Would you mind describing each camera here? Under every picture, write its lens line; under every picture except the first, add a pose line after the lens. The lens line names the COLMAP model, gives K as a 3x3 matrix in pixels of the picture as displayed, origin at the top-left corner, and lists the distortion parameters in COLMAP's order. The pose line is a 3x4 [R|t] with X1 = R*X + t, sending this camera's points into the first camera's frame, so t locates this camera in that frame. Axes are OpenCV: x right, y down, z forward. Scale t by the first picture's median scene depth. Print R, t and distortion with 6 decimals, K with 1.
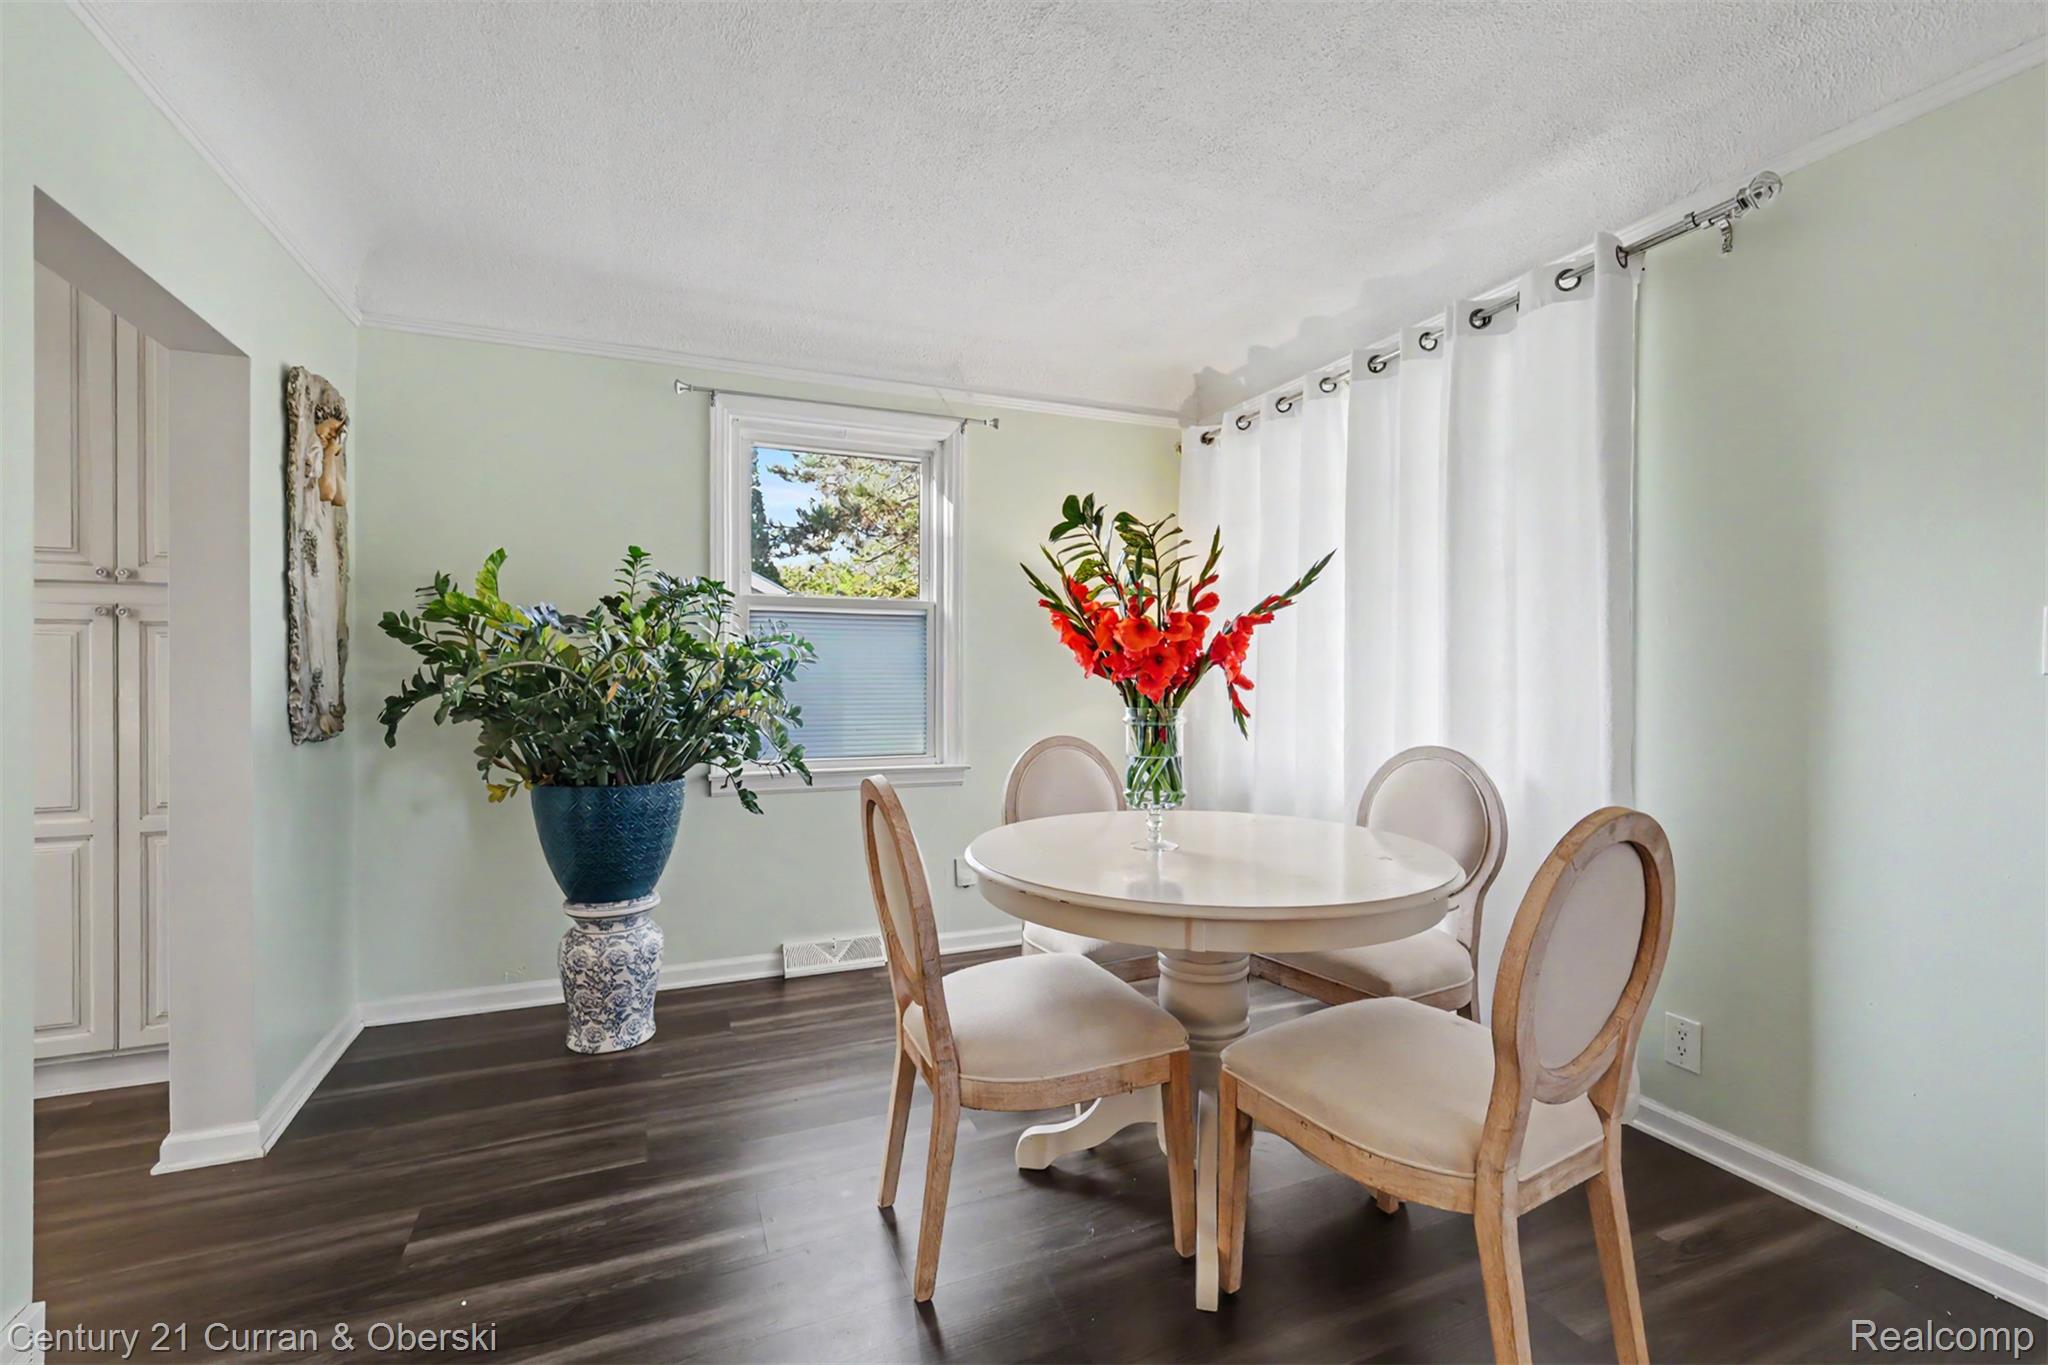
lens RADIAL K [[907.8, 0, 1036.2], [0, 907.8, 678.8], [0, 0, 1]] dist [-0.000782, 0.000122]
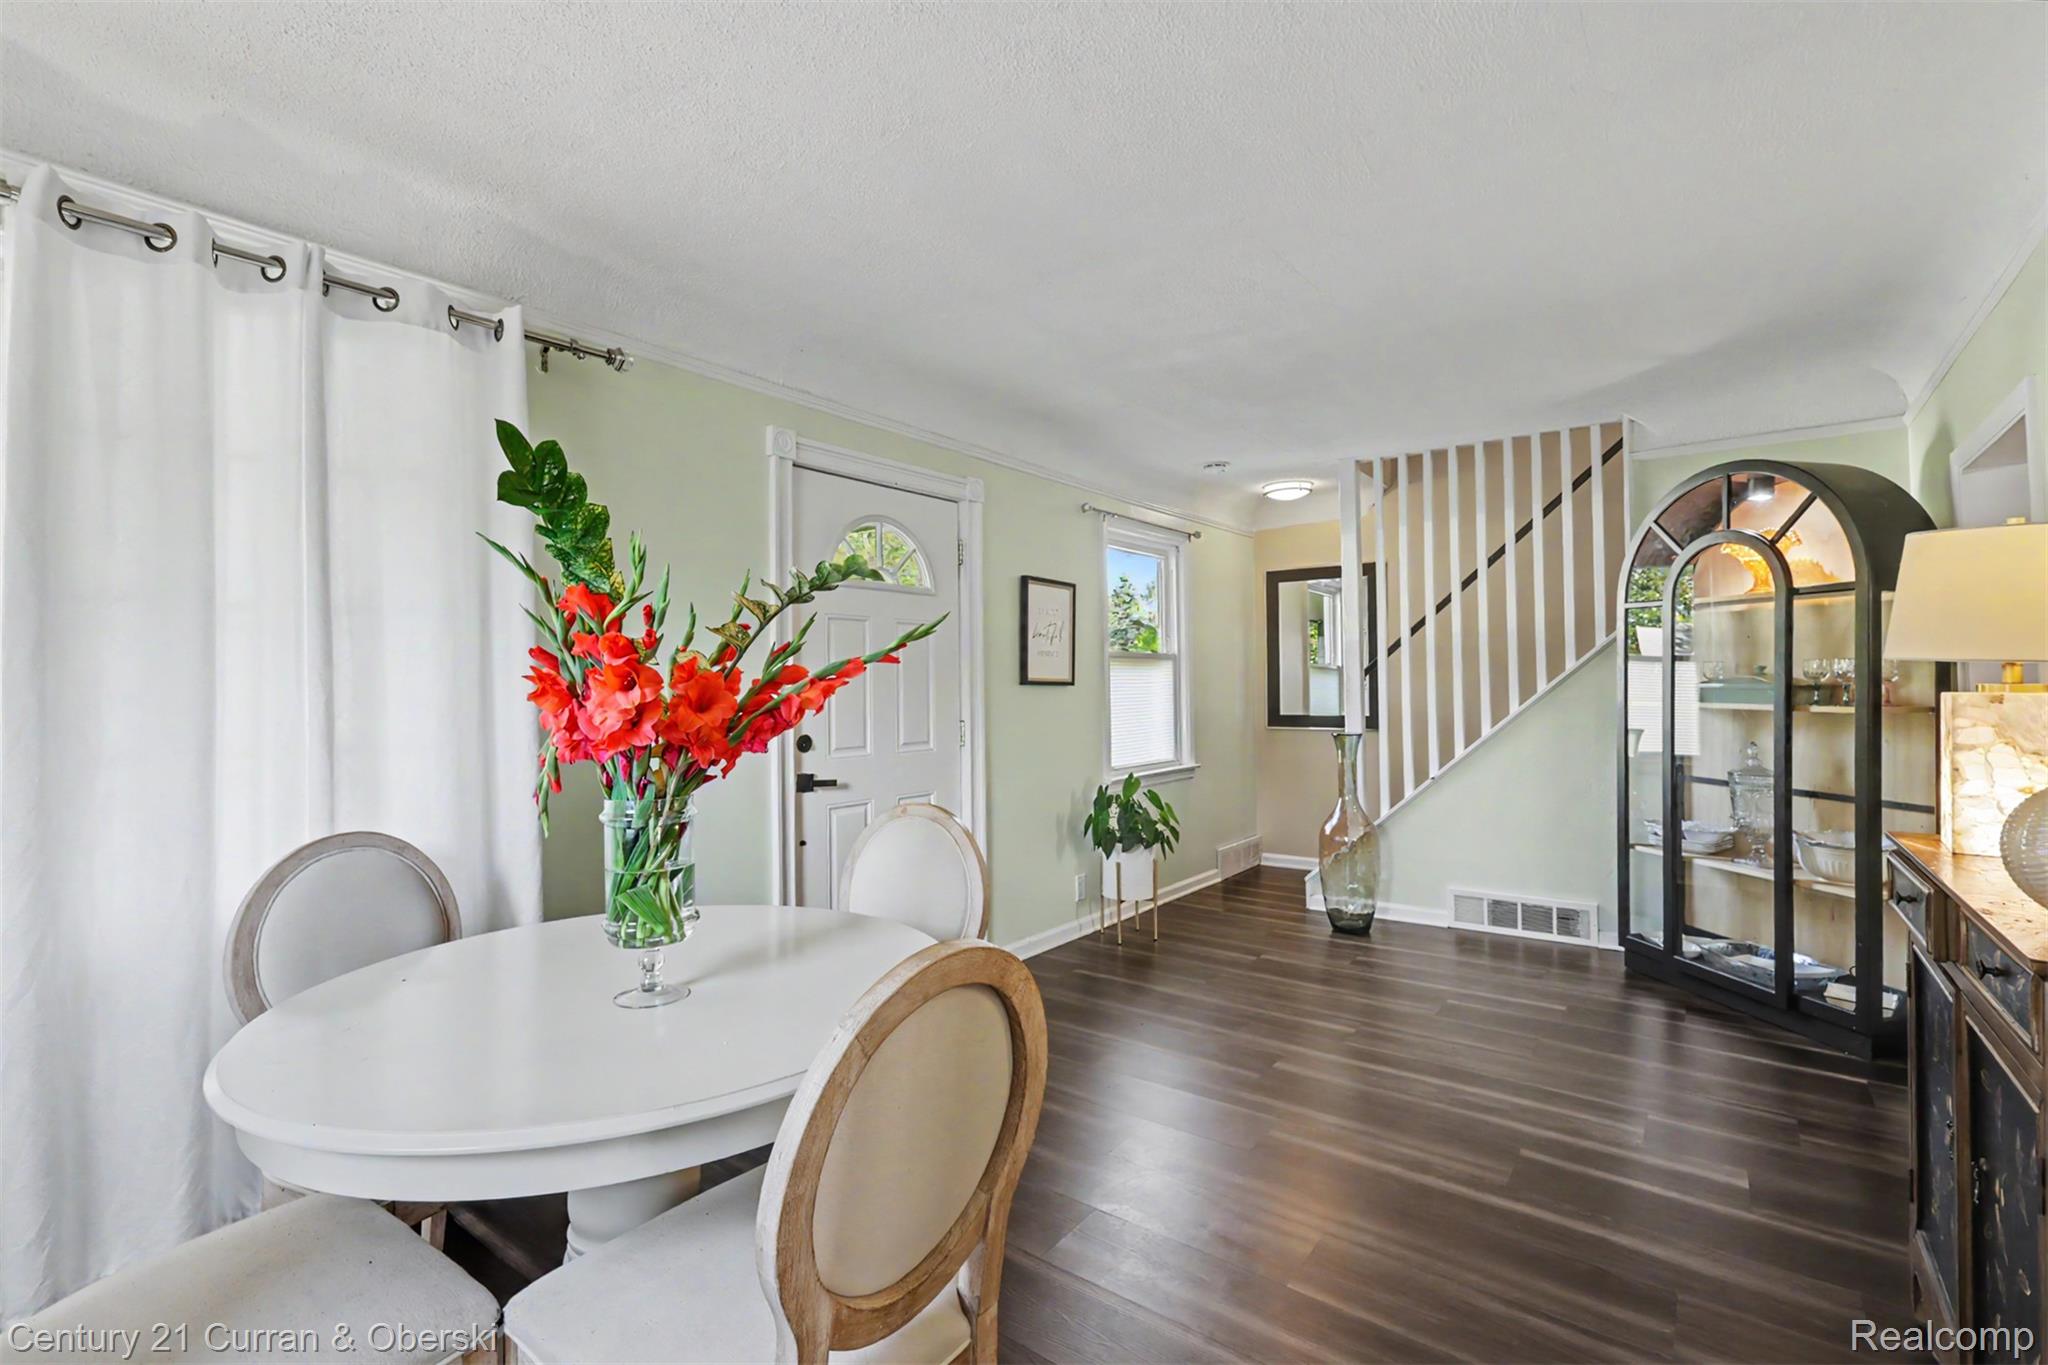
lens RADIAL K [[920.8, 0, 1027.1], [0, 920.8, 676.7], [0, 0, 1]] dist [-0.002012, -0.000974]
pose [[-0.479308, 0.016149, 0.877498, -0.497032], [0.016937, 0.999815, -0.009149, -0.036255], [-0.877483, 0.010477, -0.479493, 0.854059]]
